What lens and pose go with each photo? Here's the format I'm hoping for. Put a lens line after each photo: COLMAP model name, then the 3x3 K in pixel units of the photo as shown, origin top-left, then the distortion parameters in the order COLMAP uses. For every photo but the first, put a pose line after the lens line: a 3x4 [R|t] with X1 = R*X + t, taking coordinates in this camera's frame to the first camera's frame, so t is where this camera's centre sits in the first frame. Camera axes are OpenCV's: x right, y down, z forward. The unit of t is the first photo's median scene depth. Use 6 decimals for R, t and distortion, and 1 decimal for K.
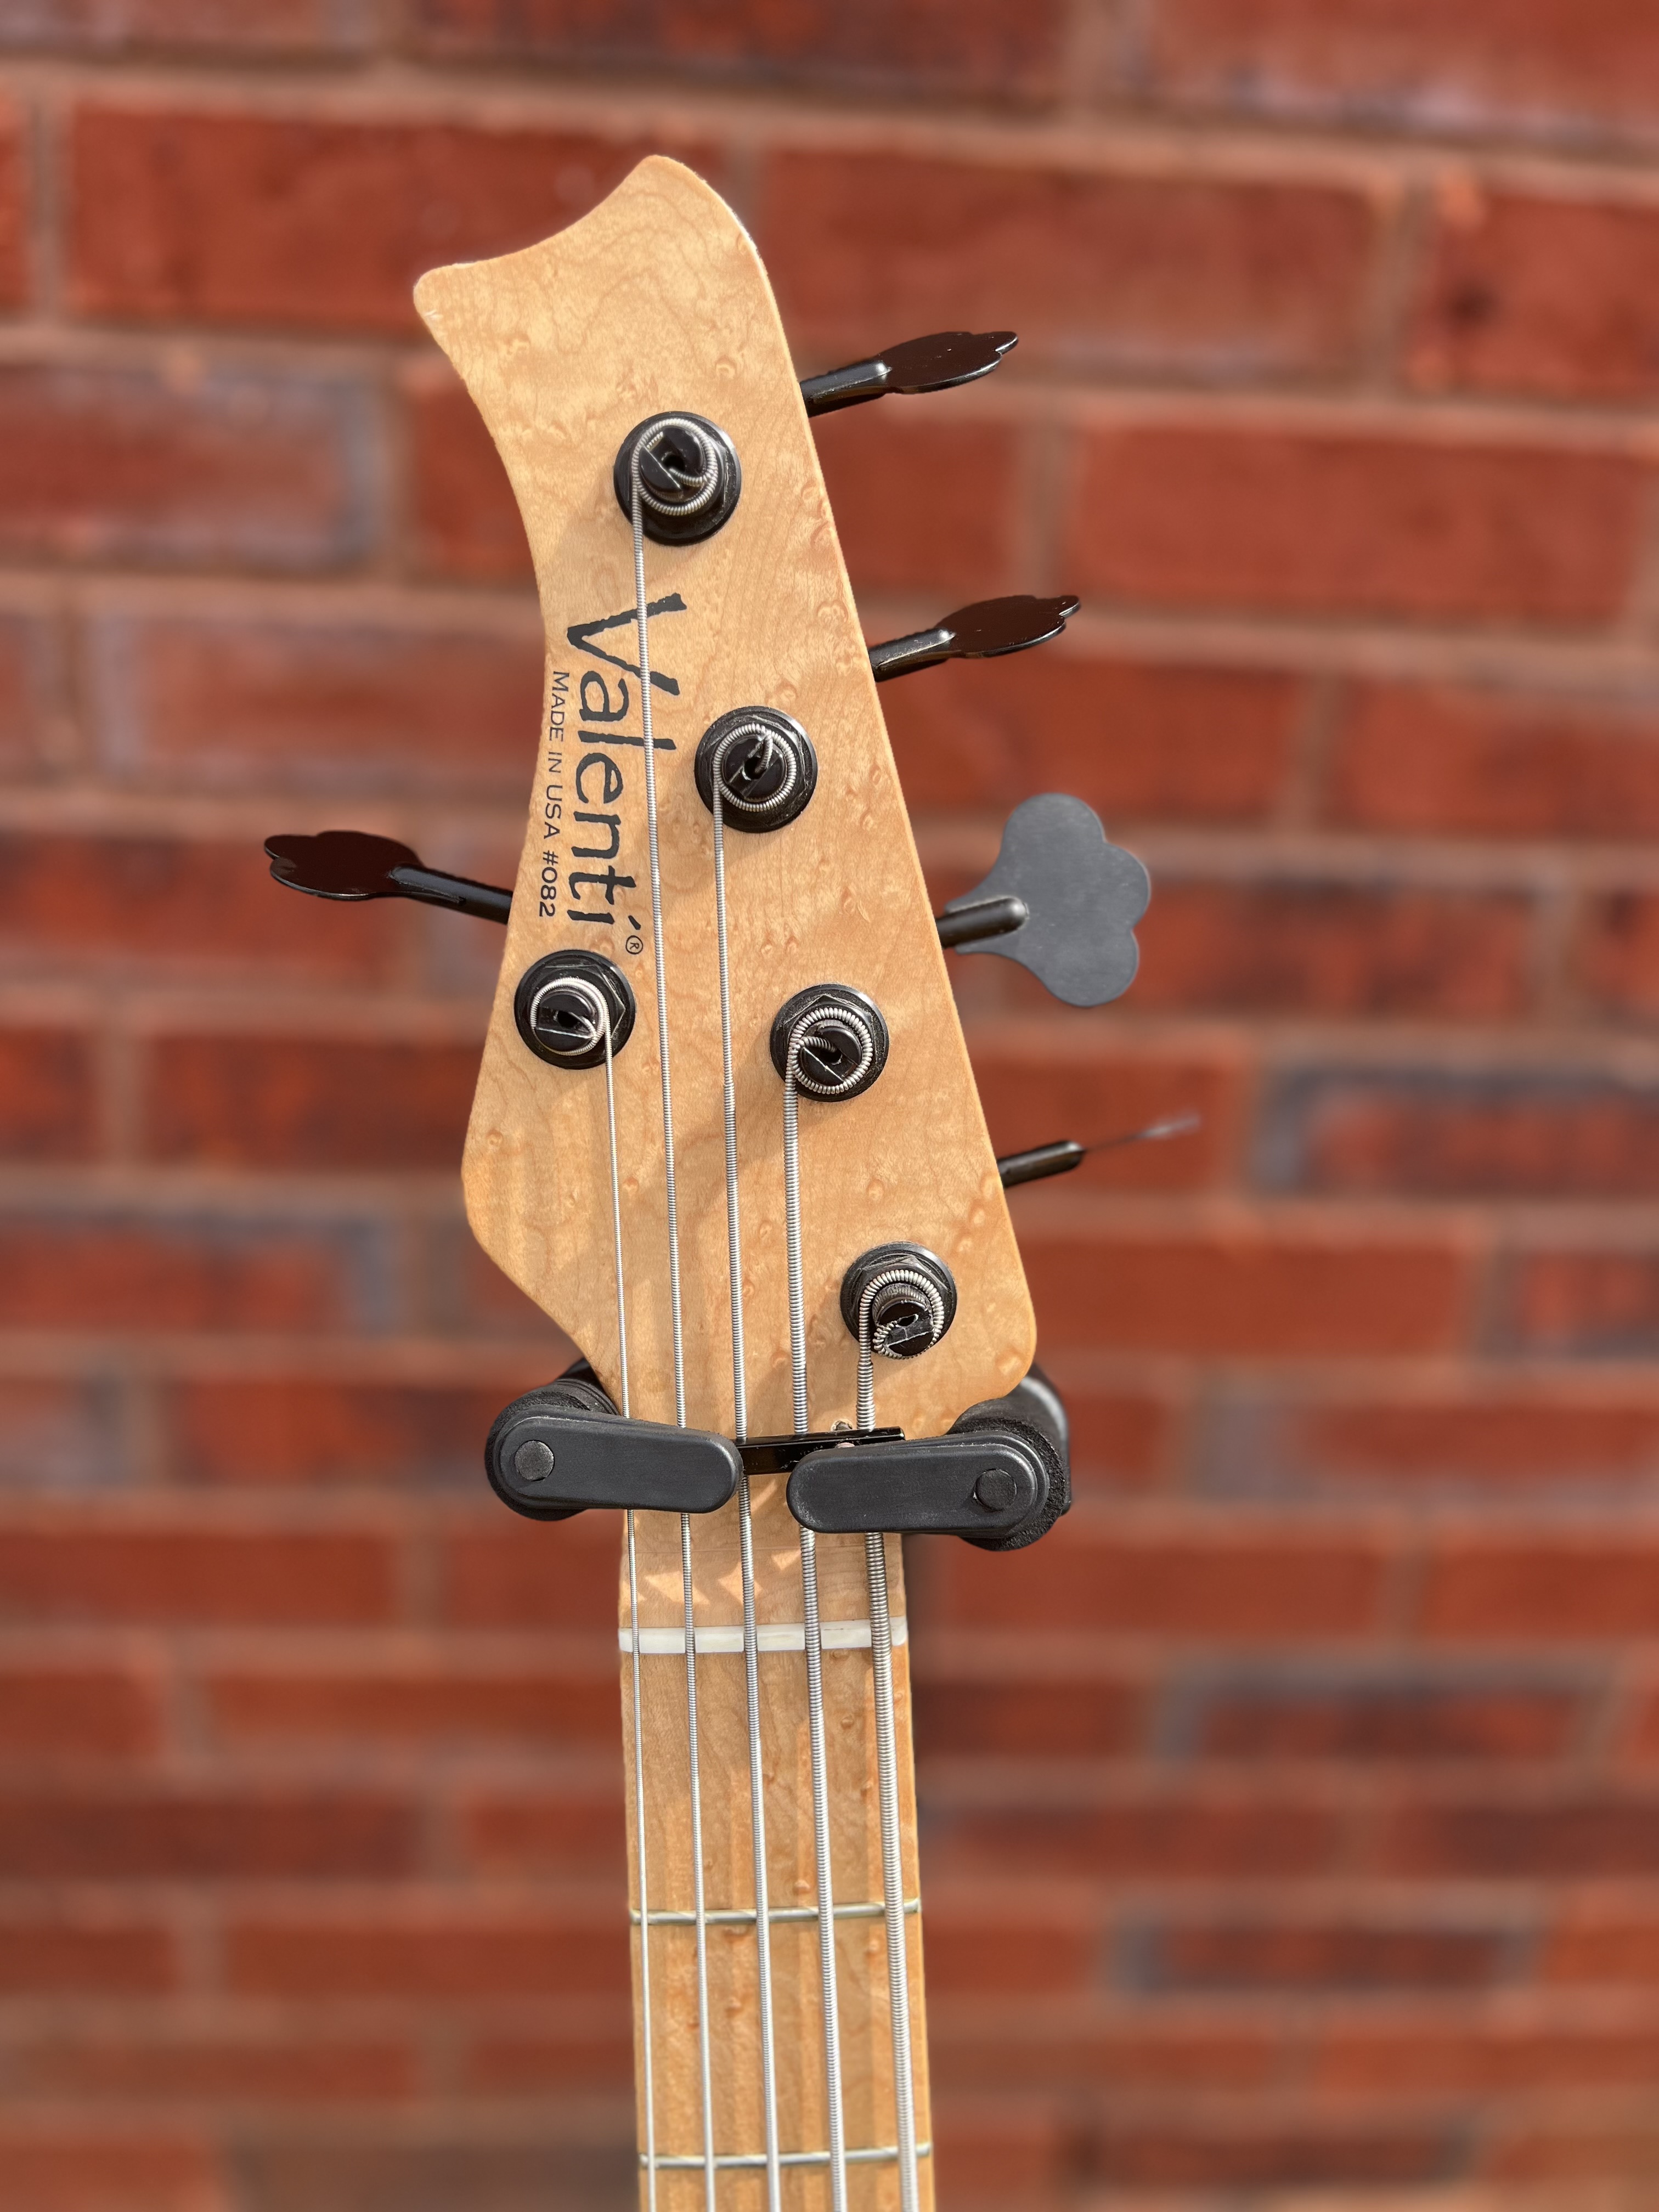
lens RADIAL K [[1633.9, 0, 818.6], [0, 1633.9, 1073.4], [0, 0, 1]] dist [0.046711, -0.058198]
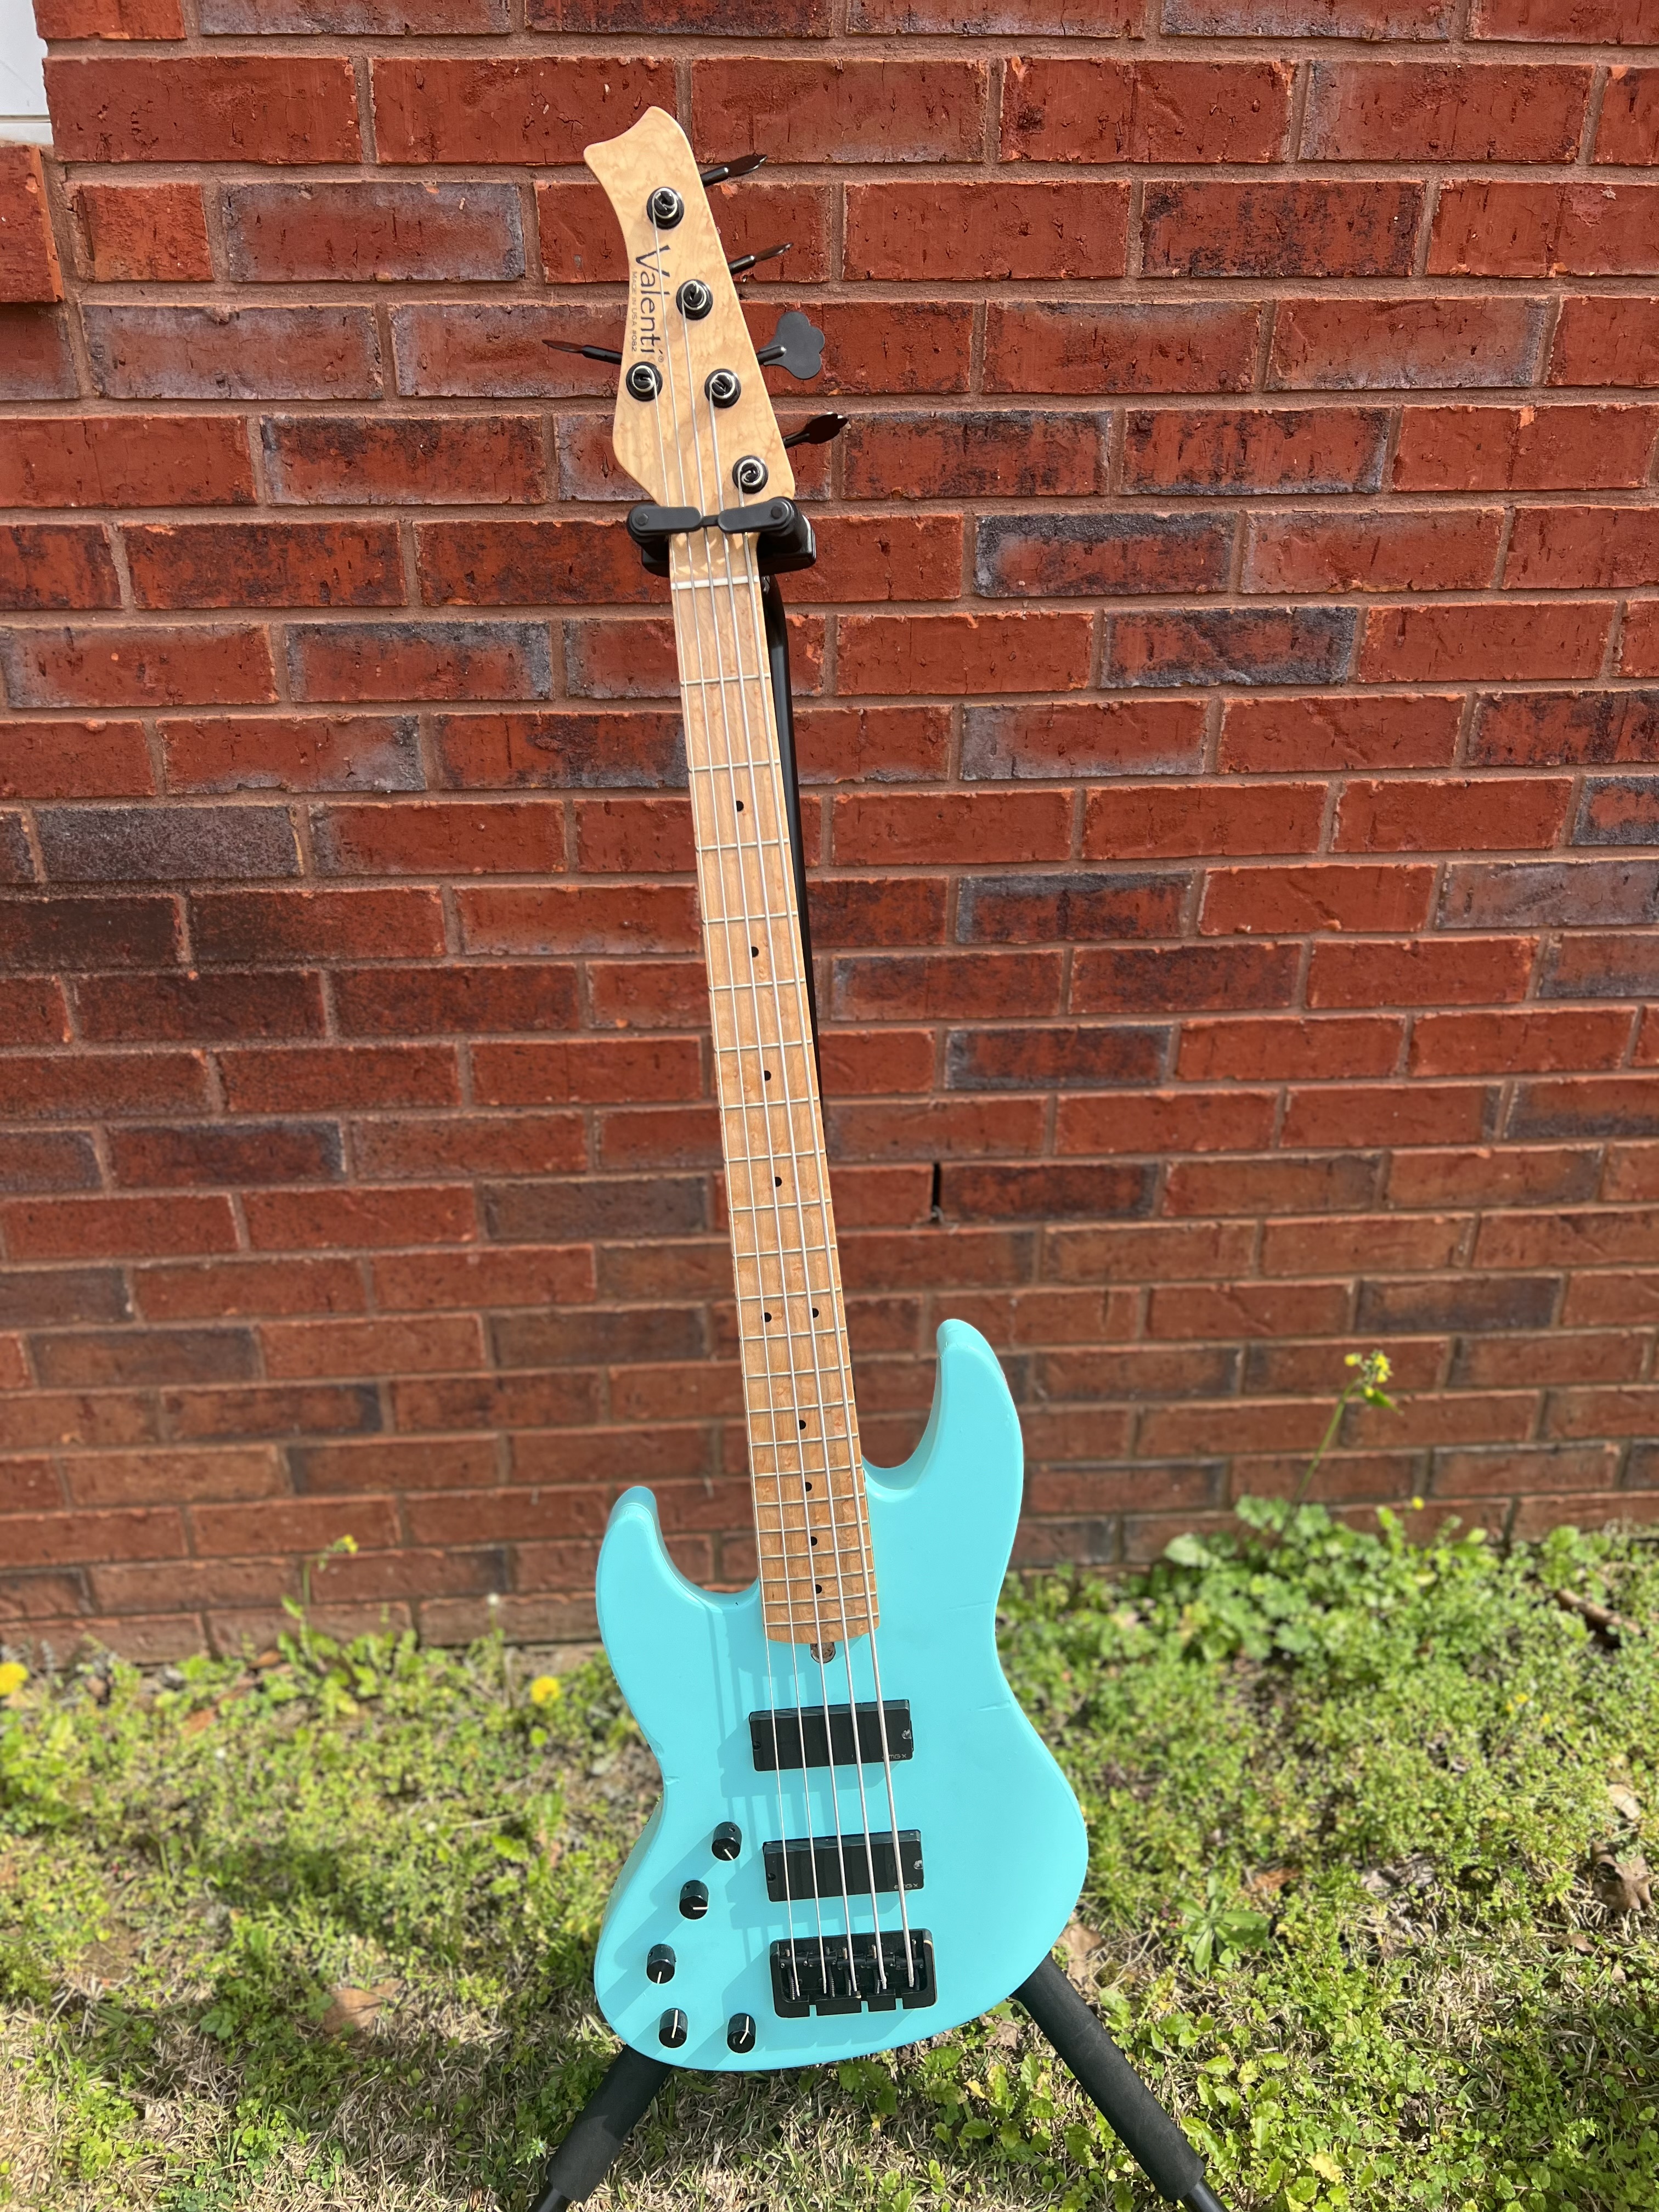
lens RADIAL K [[1633.9, 0, 829.1], [0, 1633.9, 1105.3], [0, 0, 1]] dist [0.046711, -0.058198]
pose [[0.998448, -0.054938, -0.009155, 0.079115], [0.055621, 0.992042, 0.112955, 0.485769], [0.002876, -0.113289, 0.993558, -1.131612]]
